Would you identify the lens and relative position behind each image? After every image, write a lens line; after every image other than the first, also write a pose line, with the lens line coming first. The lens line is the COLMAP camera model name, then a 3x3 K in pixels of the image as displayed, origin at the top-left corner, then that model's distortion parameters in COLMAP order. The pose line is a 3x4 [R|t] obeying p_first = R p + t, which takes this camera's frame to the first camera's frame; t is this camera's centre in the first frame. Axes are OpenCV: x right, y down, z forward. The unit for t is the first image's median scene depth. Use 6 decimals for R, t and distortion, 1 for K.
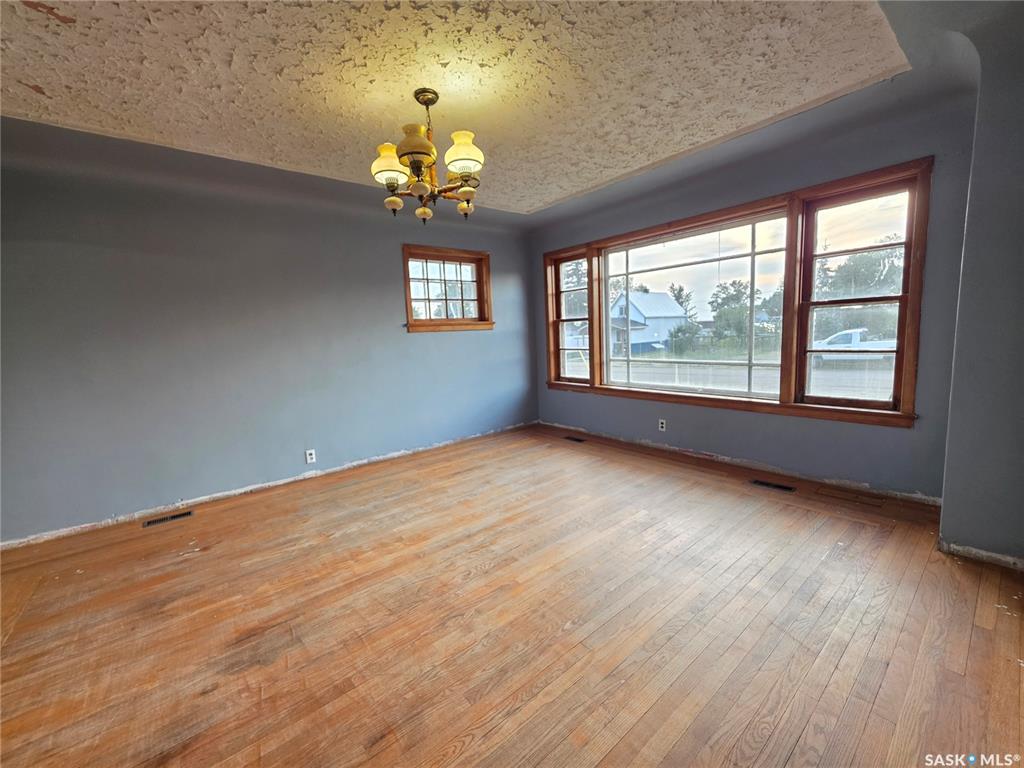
lens RADIAL K [[412.5, 0, 509.5], [0, 412.5, 383.5], [0, 0, 1]] dist [0.000414, 0.000018]
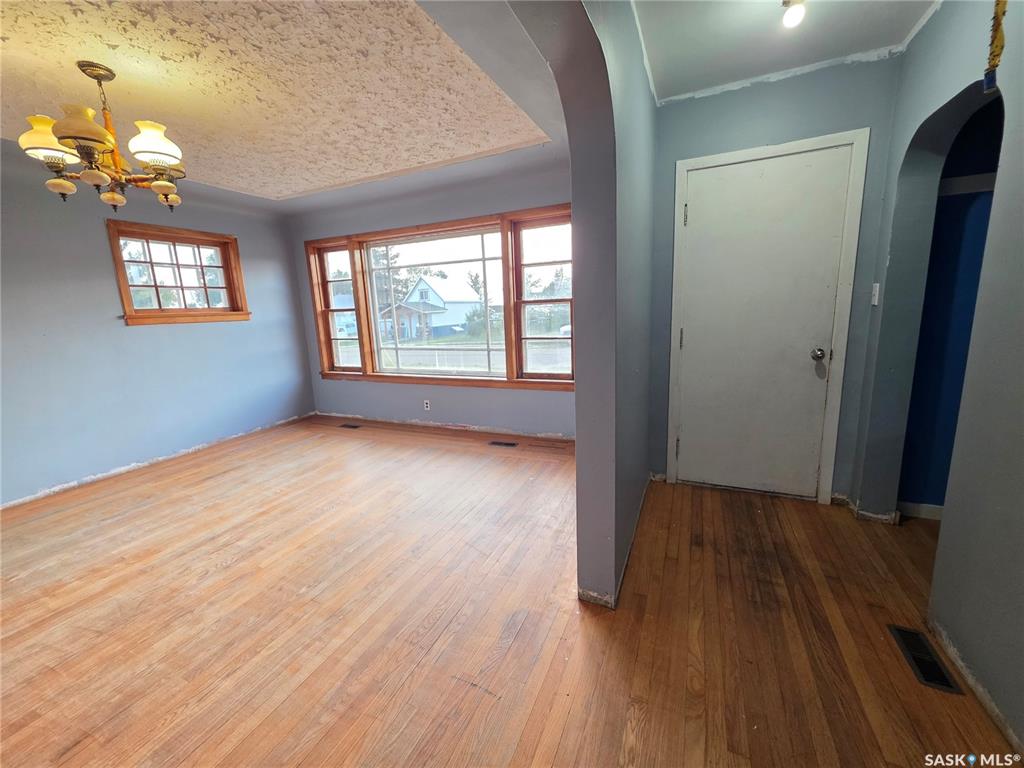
lens RADIAL K [[409.4, 0, 510.6], [0, 409.4, 382.8], [0, 0, 1]] dist [0.000088, 0.000444]
pose [[0.895508, -0.073367, 0.438956, 0.120847], [0.055772, 0.997043, 0.052865, -0.009912], [-0.441537, -0.022860, 0.896952, -0.158663]]
